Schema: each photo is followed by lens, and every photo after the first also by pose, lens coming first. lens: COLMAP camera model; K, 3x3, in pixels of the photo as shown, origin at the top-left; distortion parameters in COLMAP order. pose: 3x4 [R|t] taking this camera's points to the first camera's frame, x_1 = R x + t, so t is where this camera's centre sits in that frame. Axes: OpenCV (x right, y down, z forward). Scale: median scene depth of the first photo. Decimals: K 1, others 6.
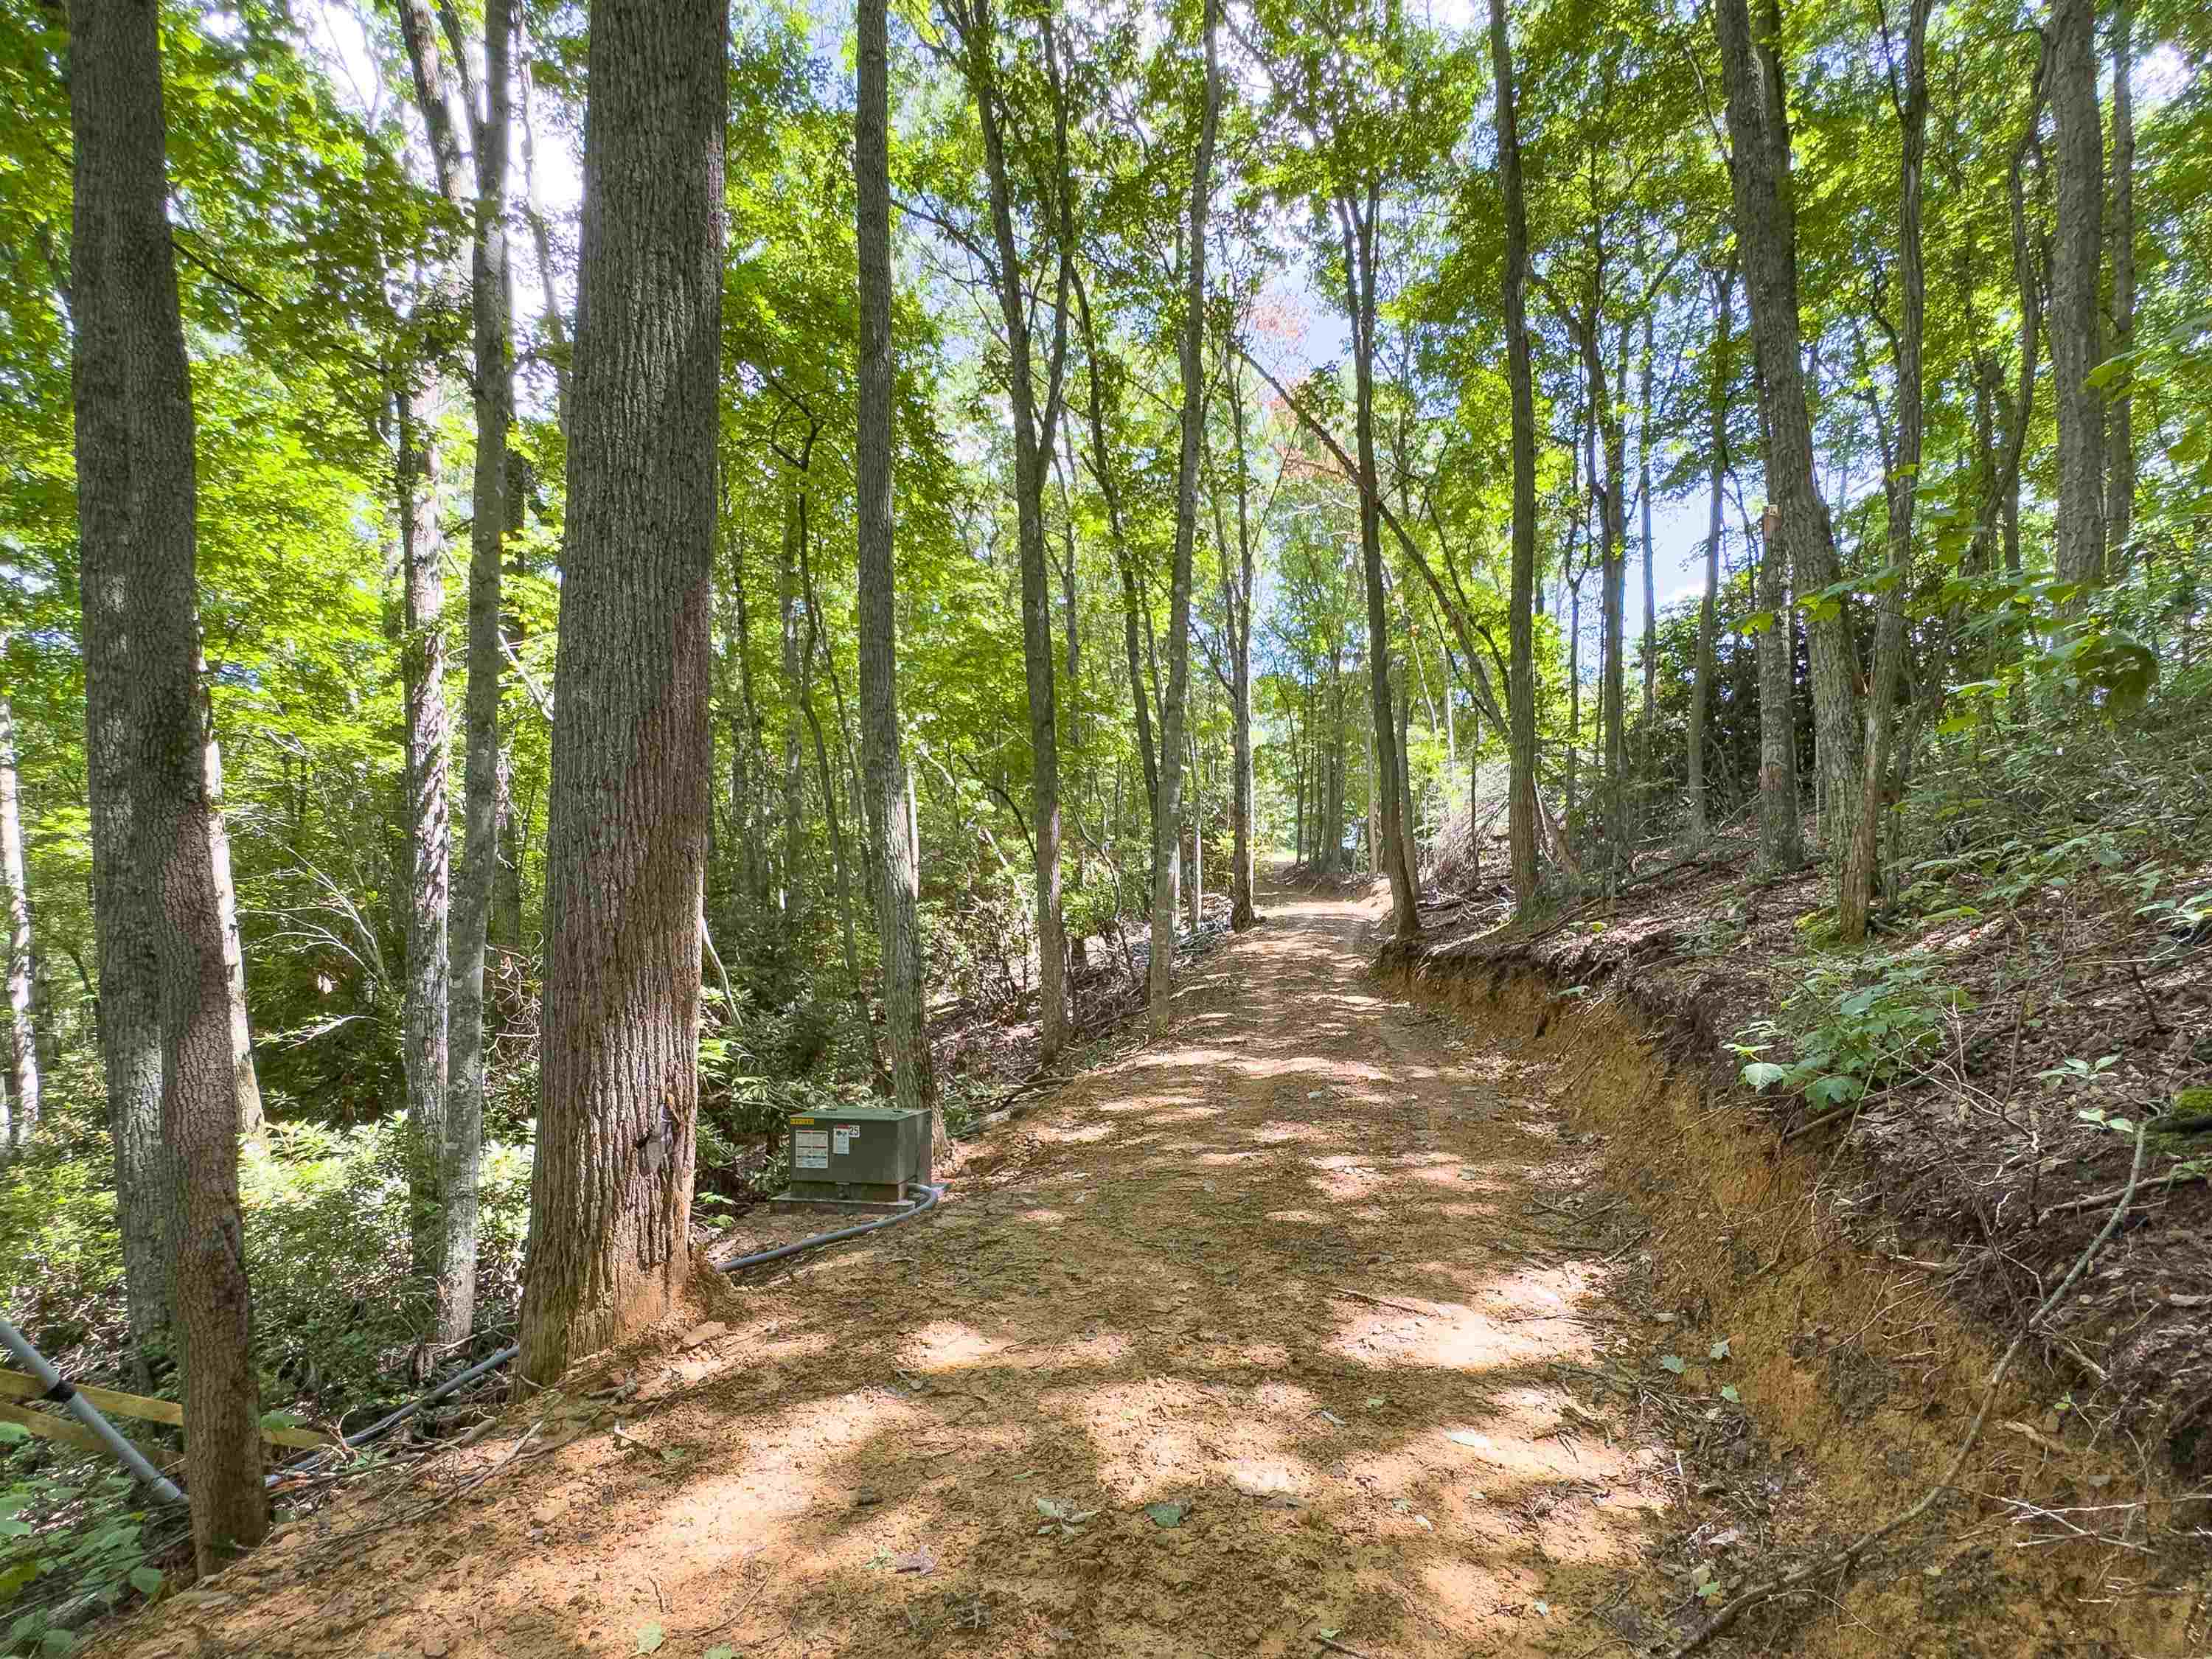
lens RADIAL K [[967.7, 0, 1125.1], [0, 967.7, 838.5], [0, 0, 1]] dist [0.002397, 0.000398]
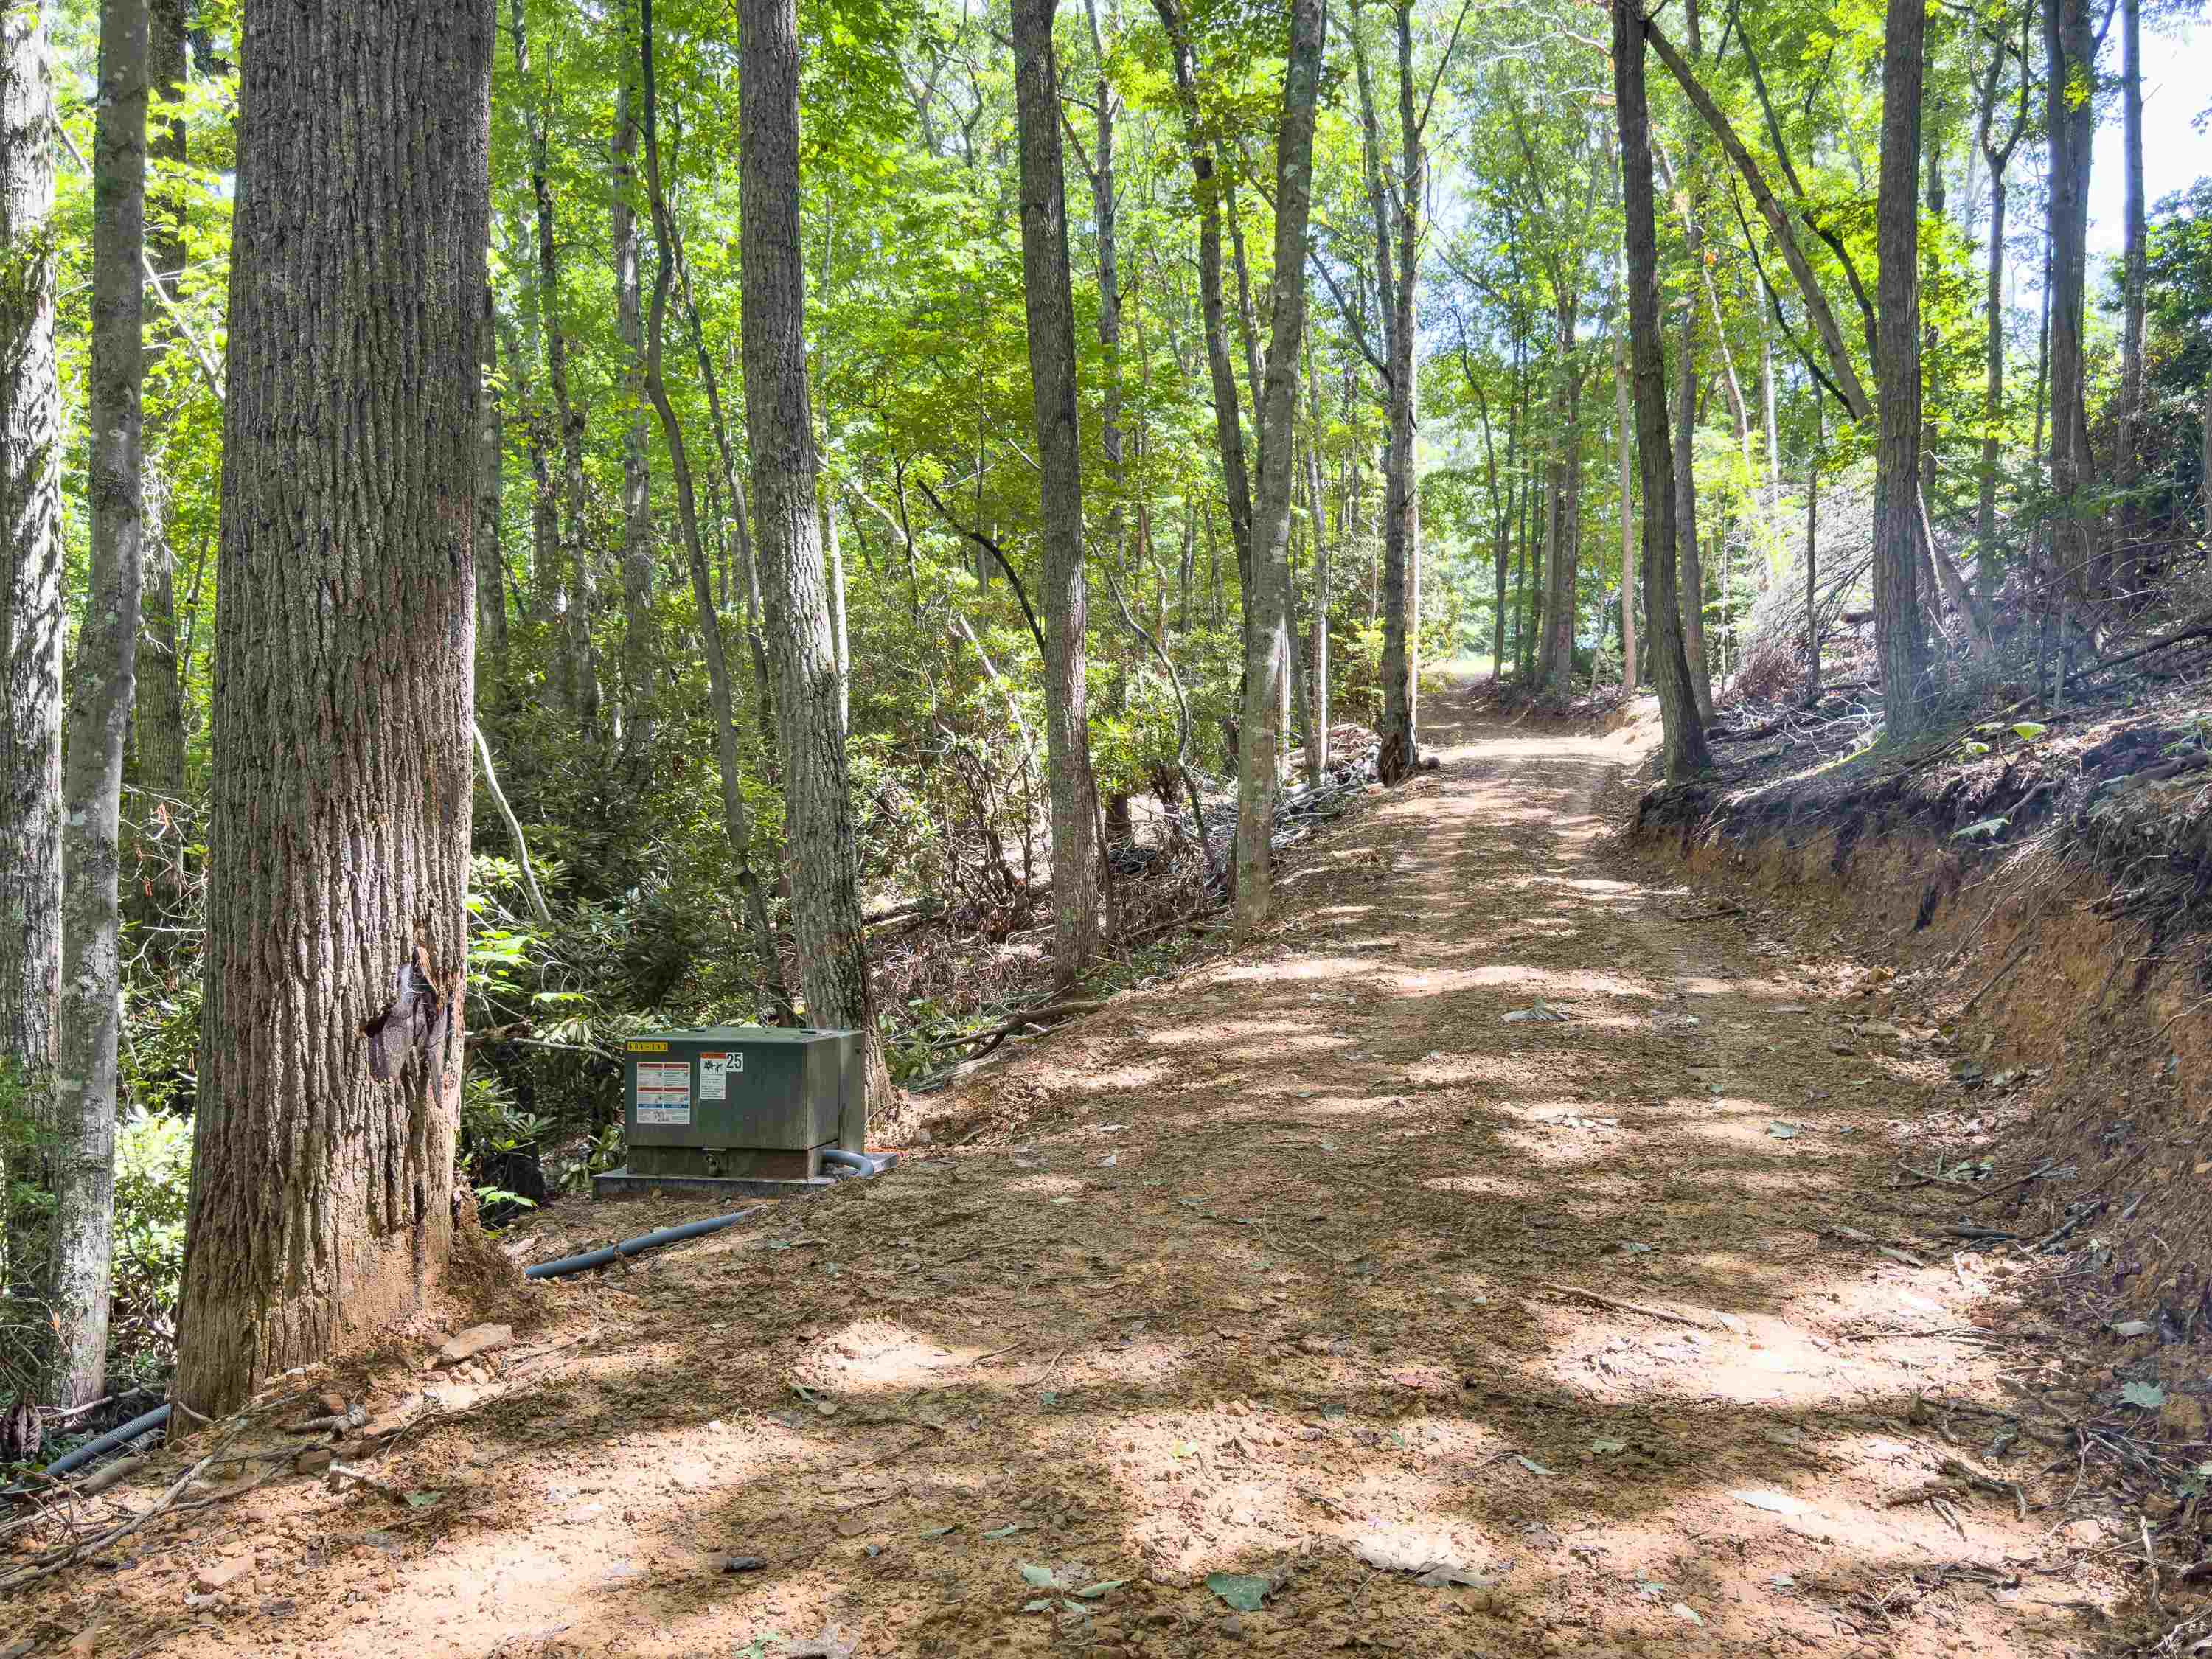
lens RADIAL K [[1662.7, 0, 1136.8], [0, 1662.7, 856.5], [0, 0, 1]] dist [0.078886, -0.093988]
pose [[0.998662, 0.002472, -0.051652, 0.019117], [-0.001819, 0.999918, 0.012680, 0.150222], [0.051679, -0.012569, 0.998585, -0.011083]]
